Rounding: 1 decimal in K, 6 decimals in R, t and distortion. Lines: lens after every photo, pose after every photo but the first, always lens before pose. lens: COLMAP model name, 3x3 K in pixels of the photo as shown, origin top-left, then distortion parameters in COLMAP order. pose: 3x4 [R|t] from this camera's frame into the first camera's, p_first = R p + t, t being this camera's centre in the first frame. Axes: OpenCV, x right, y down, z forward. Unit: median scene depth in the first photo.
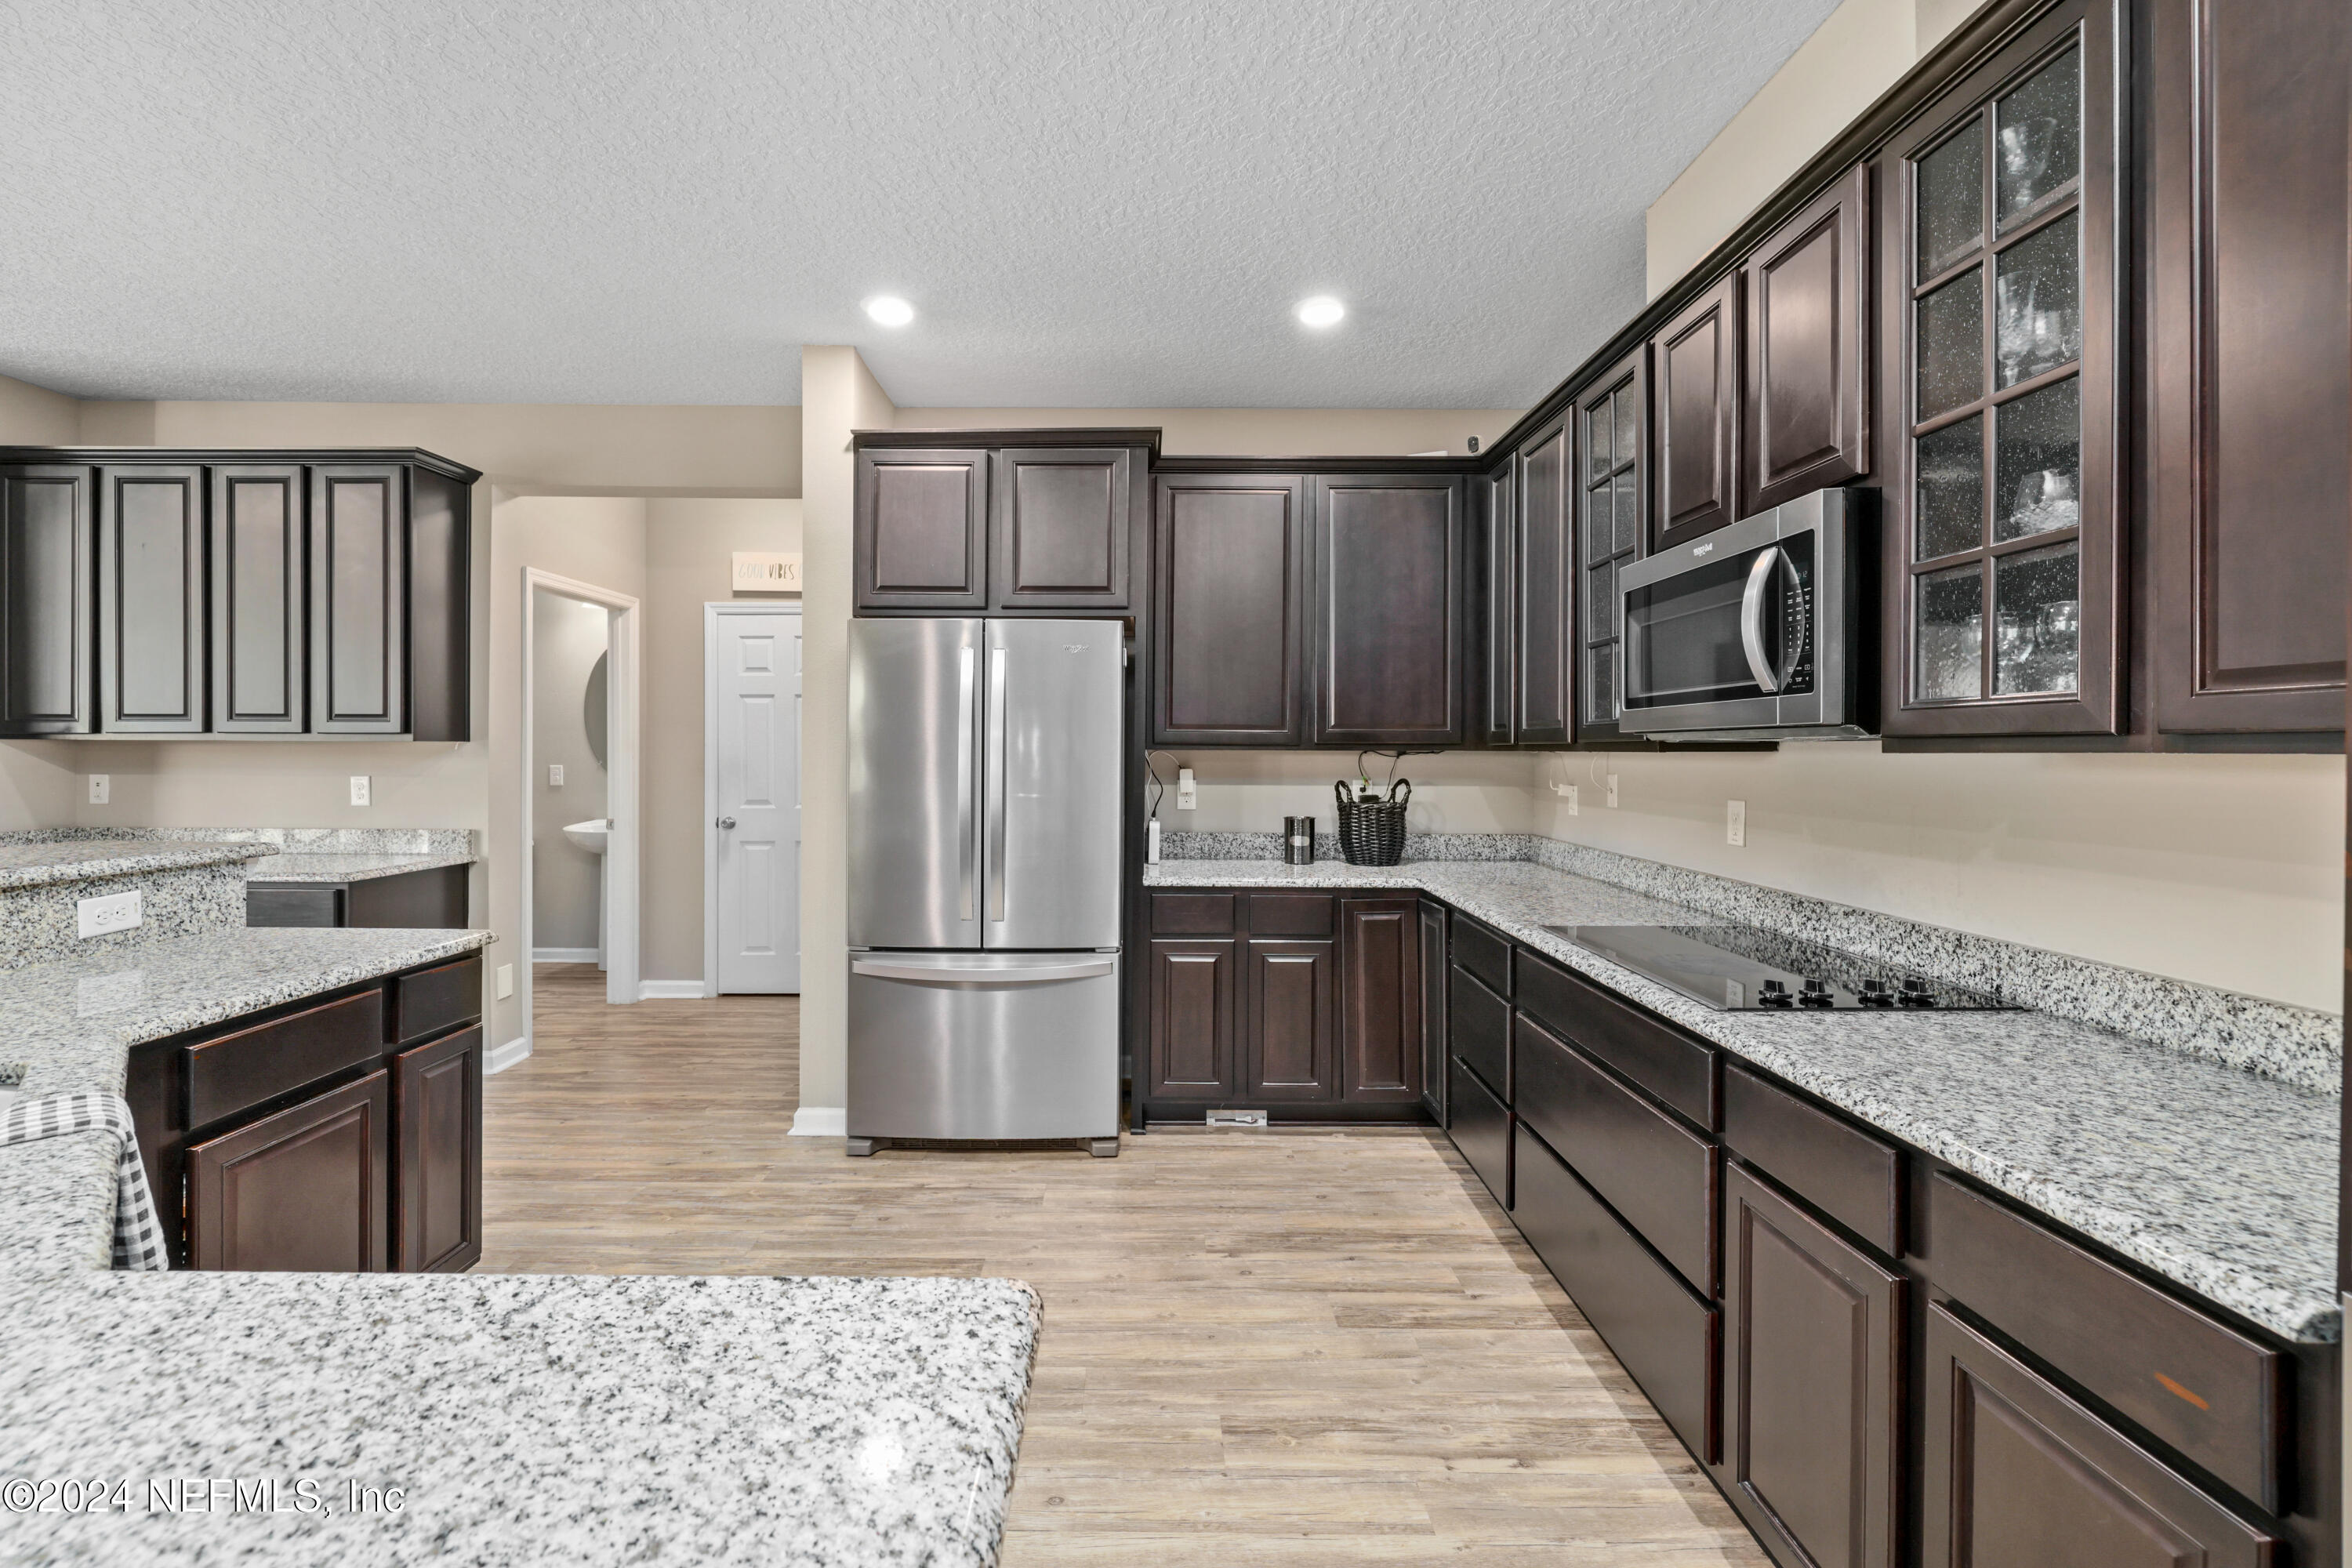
lens RADIAL K [[993.2, 0, 1153.7], [0, 993.2, 755.2], [0, 0, 1]] dist [-0.000551, -0.000203]
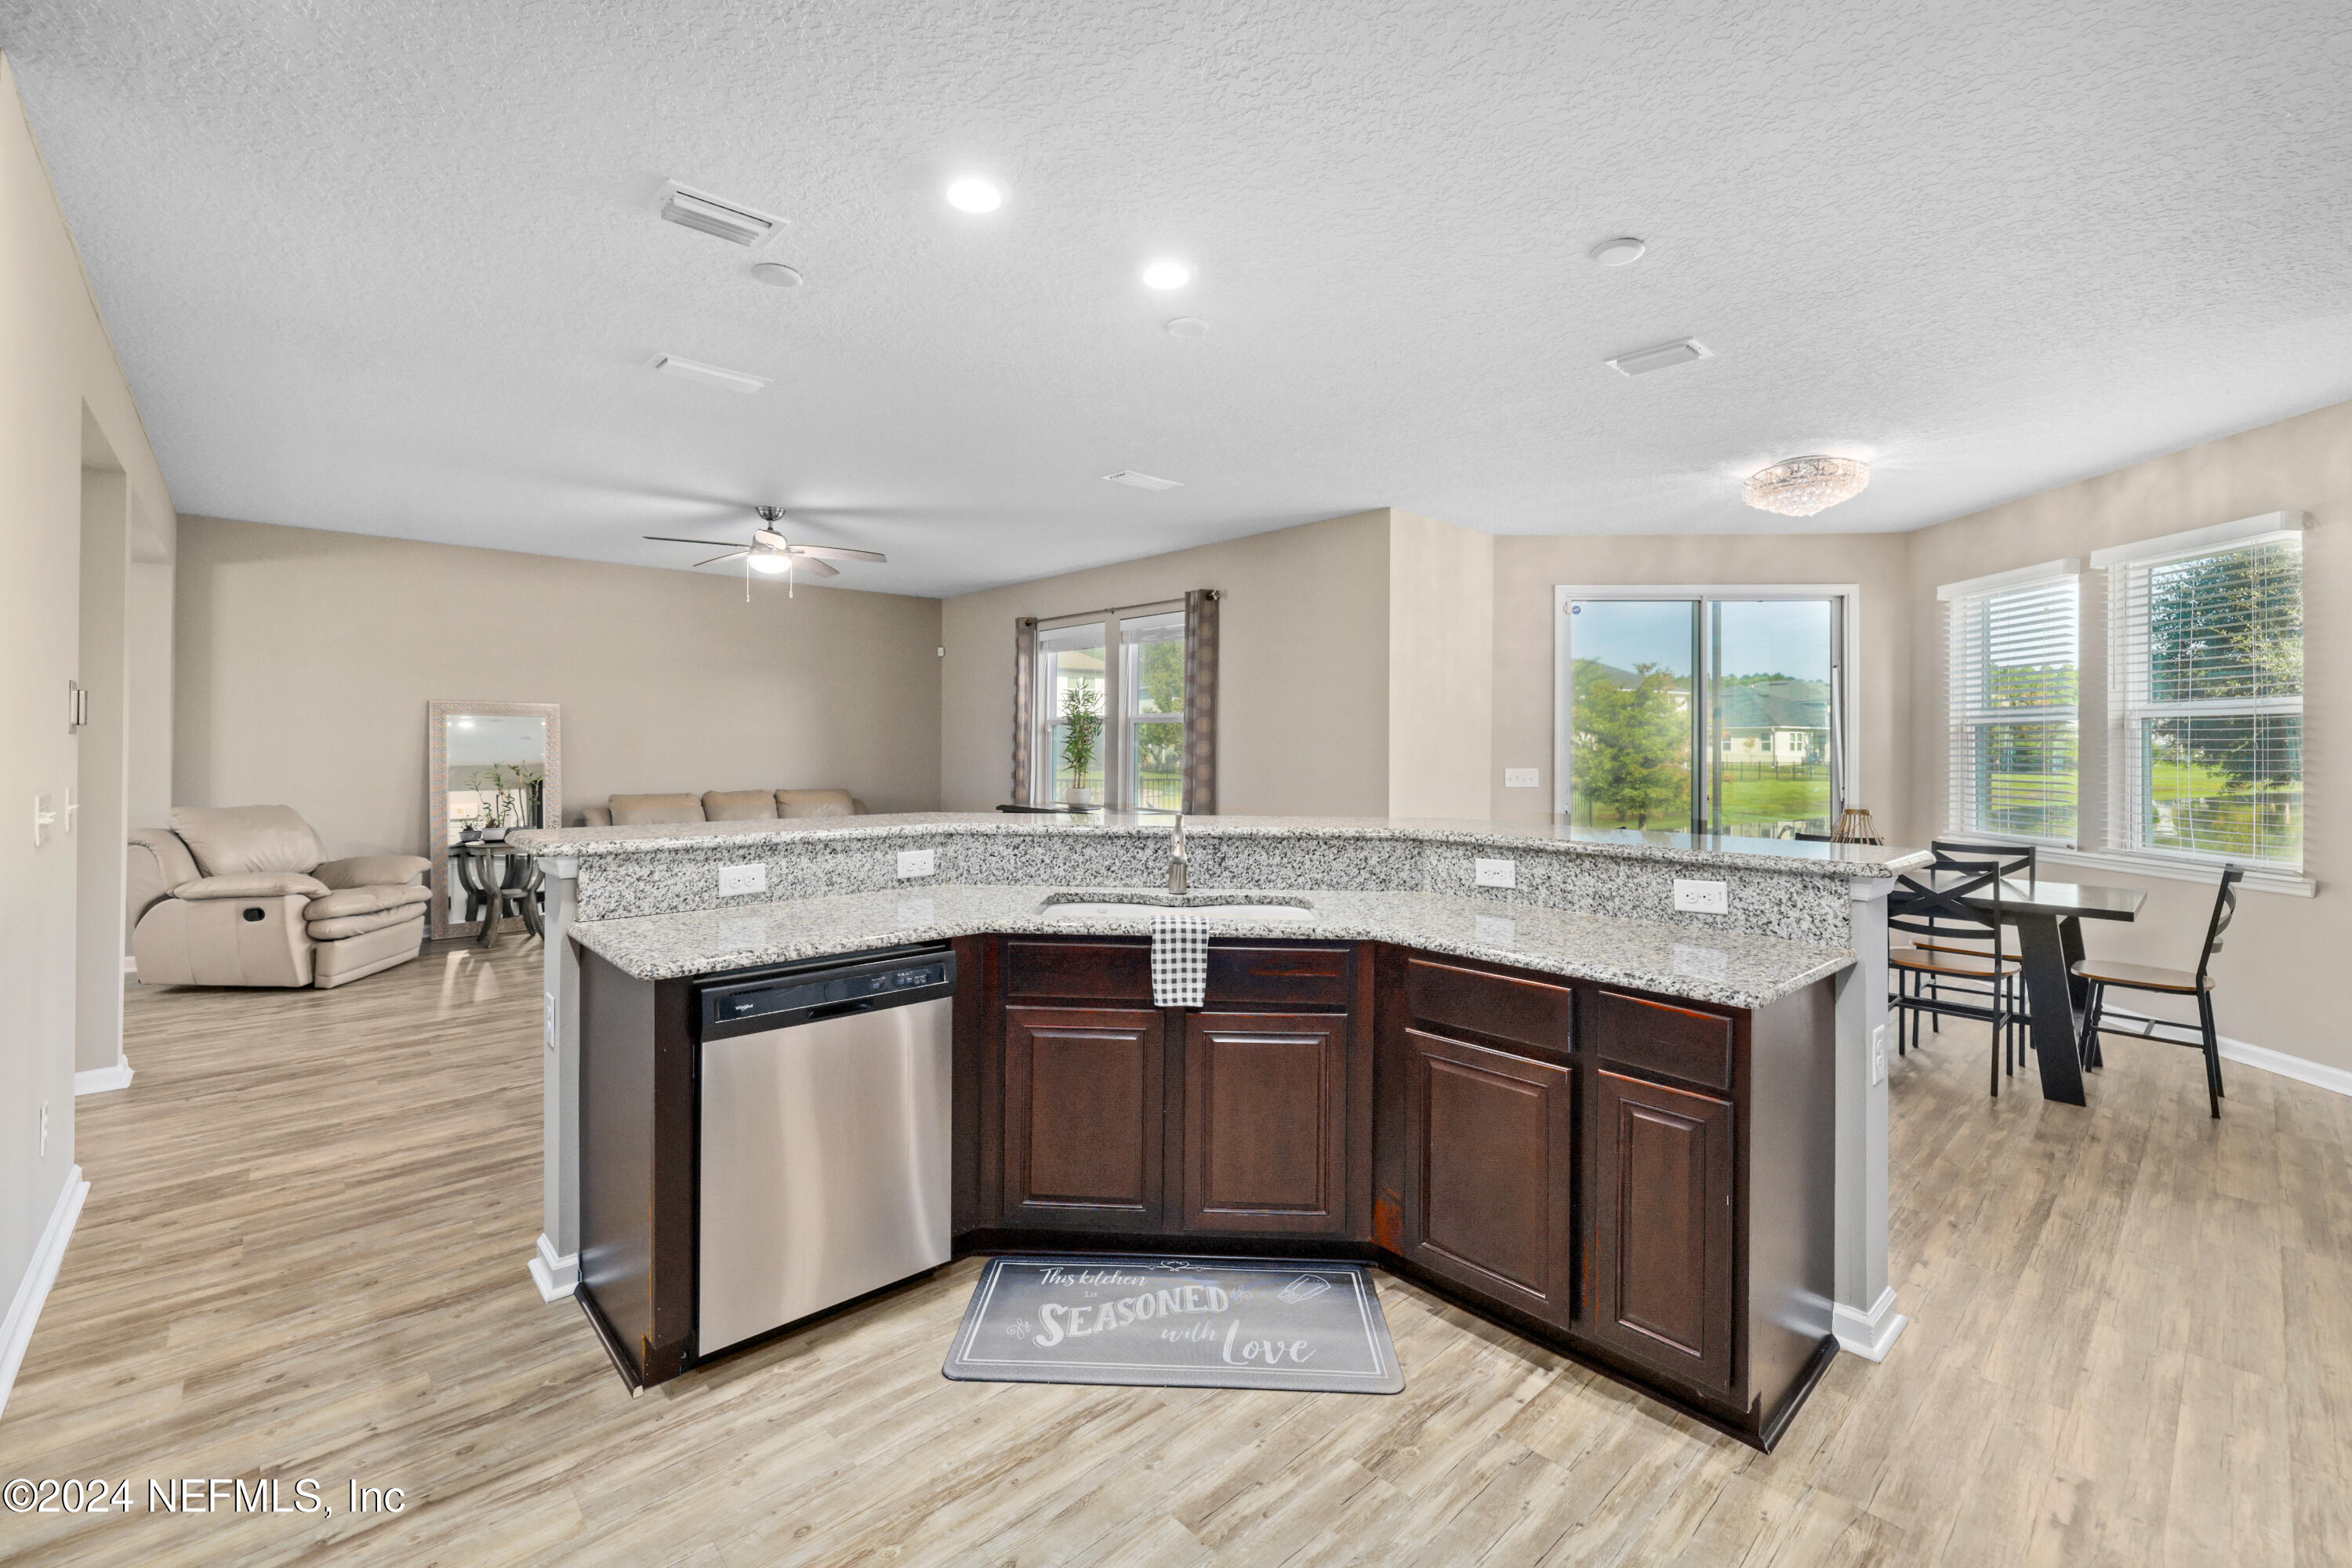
lens RADIAL K [[993.2, 0, 1154.9], [0, 993.2, 751.7], [0, 0, 1]] dist [-0.000551, -0.000203]
pose [[-0.740667, -0.006439, -0.671842, 0.135356], [-0.012567, 0.999912, 0.004271, -0.005479], [0.671755, 0.011606, -0.740683, 0.874608]]
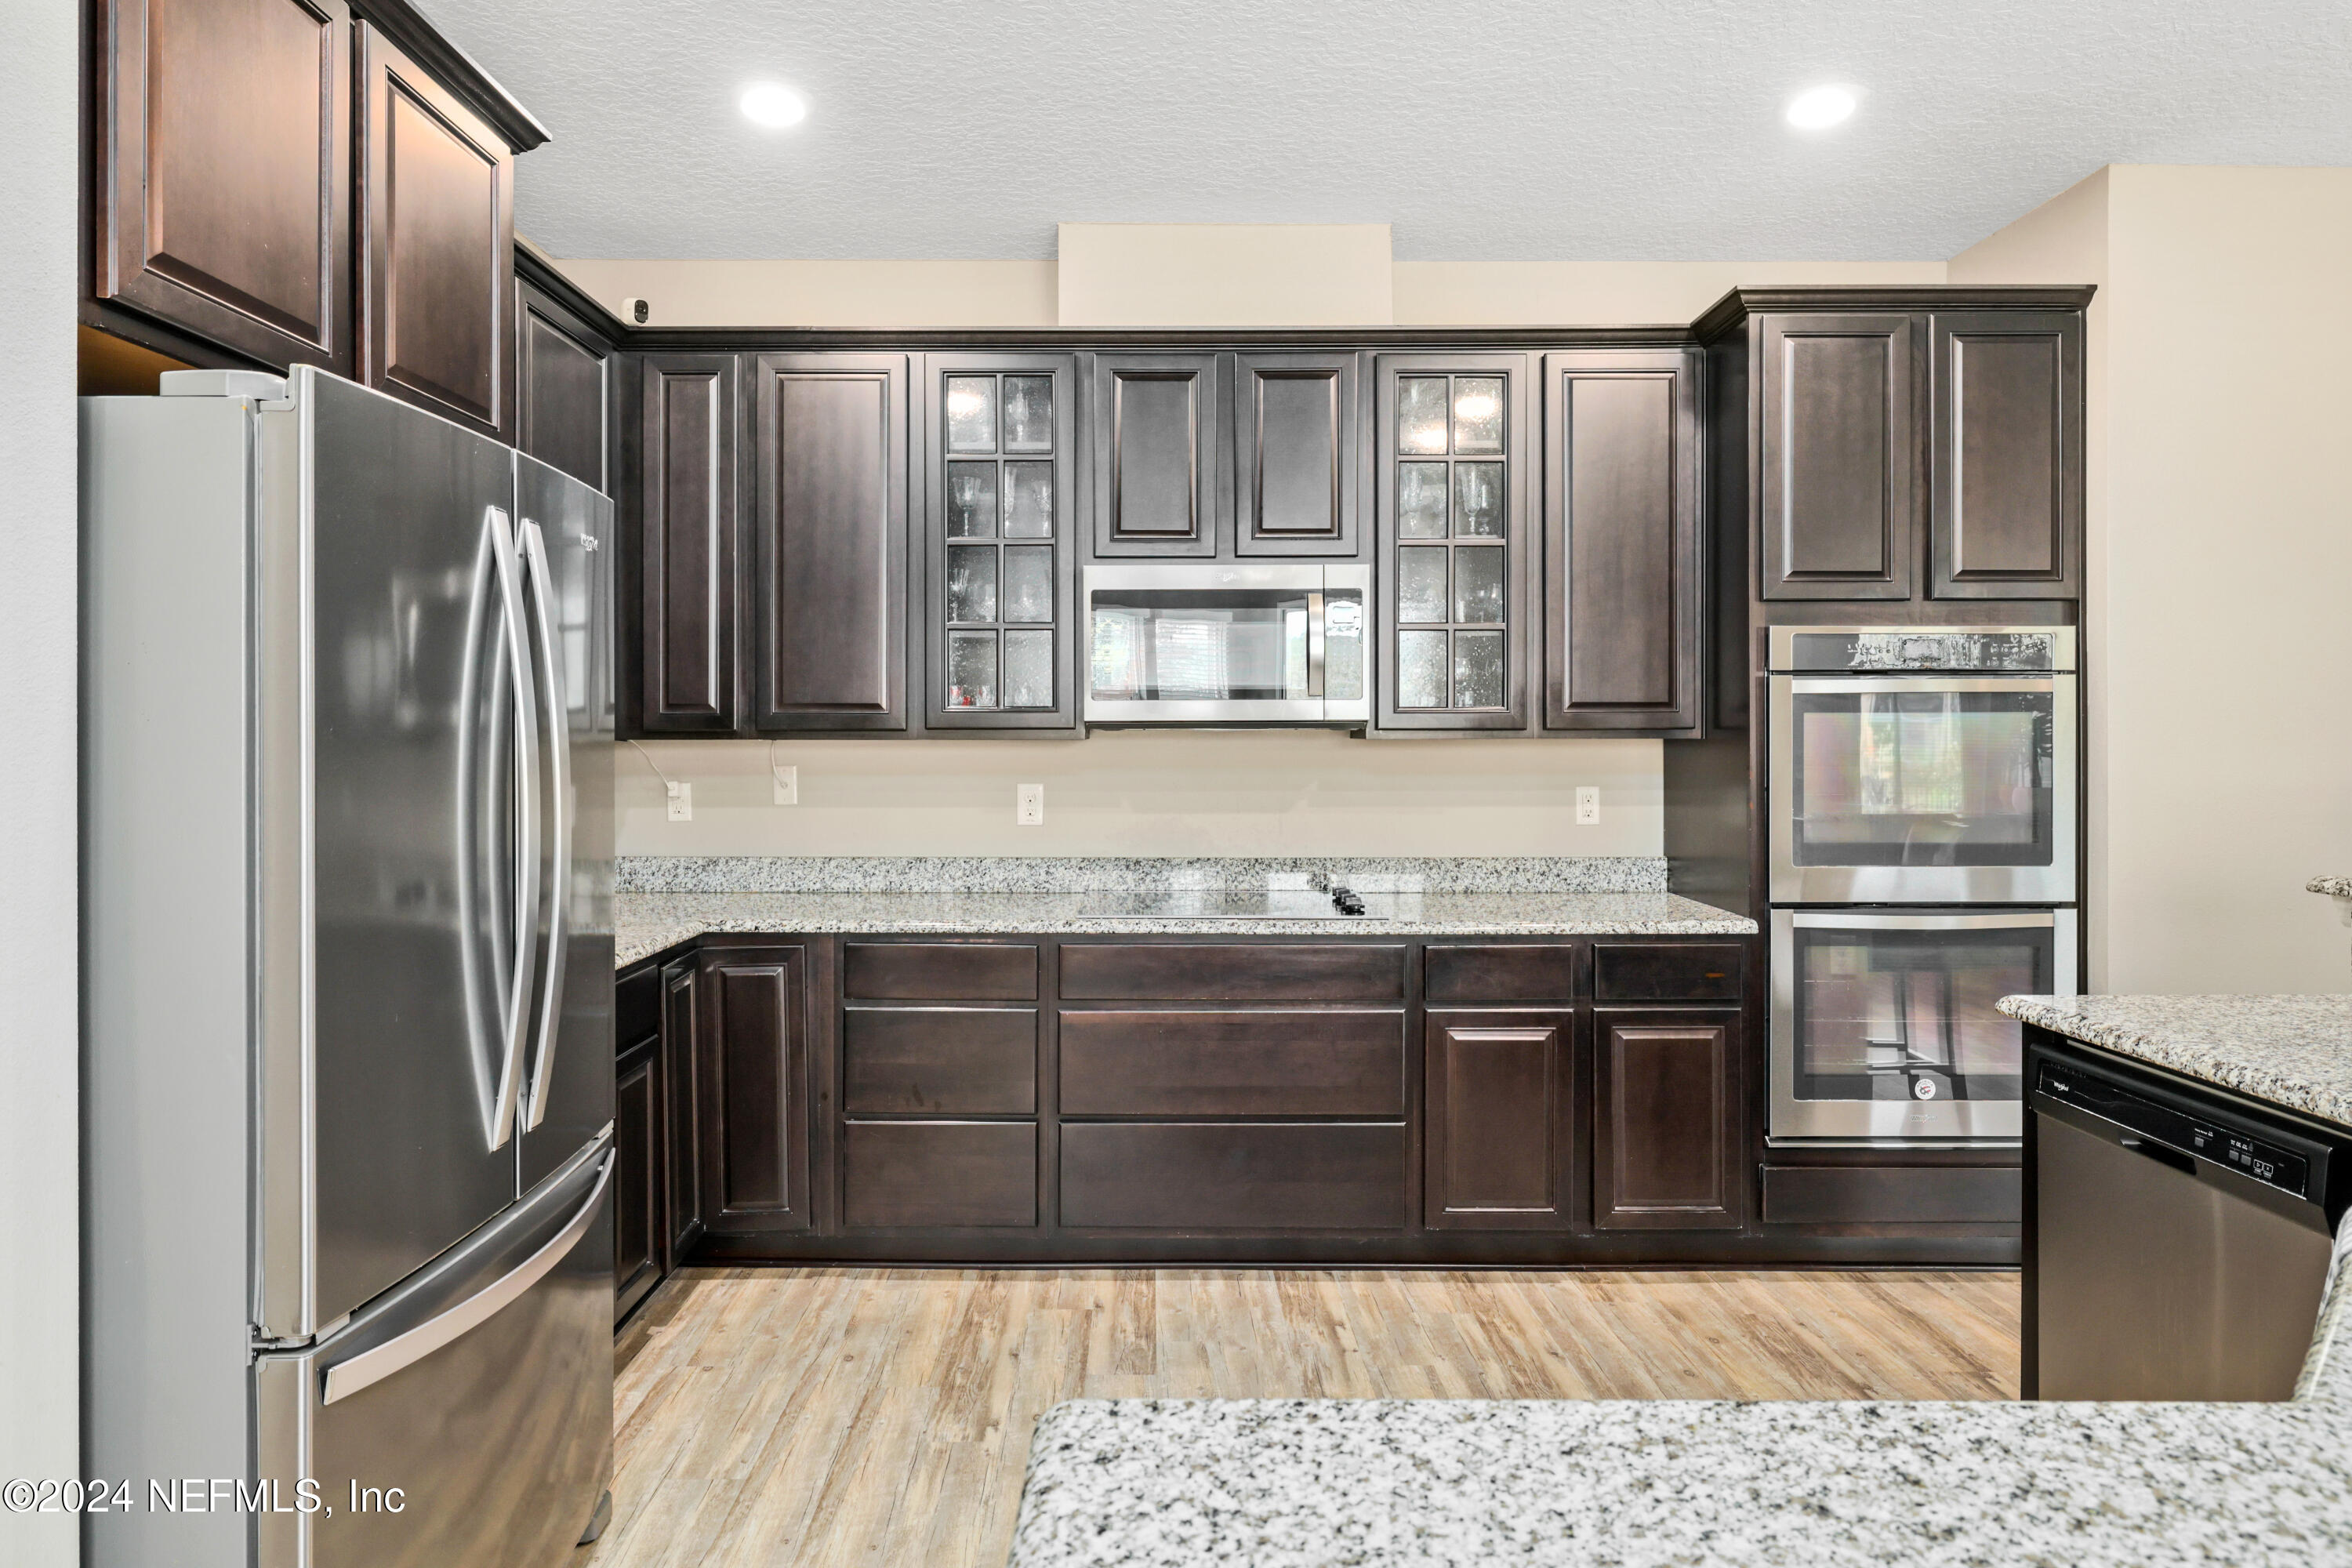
lens RADIAL K [[1420.9, 0, 1145.4], [0, 1420.9, 744.0], [0, 0, 1]] dist [-0.001262, 0.005286]
pose [[-0.002607, -0.012855, 0.999914, -0.748495], [0.005961, 0.999899, 0.012870, -0.013209], [-0.999979, 0.005994, -0.002531, 0.680195]]
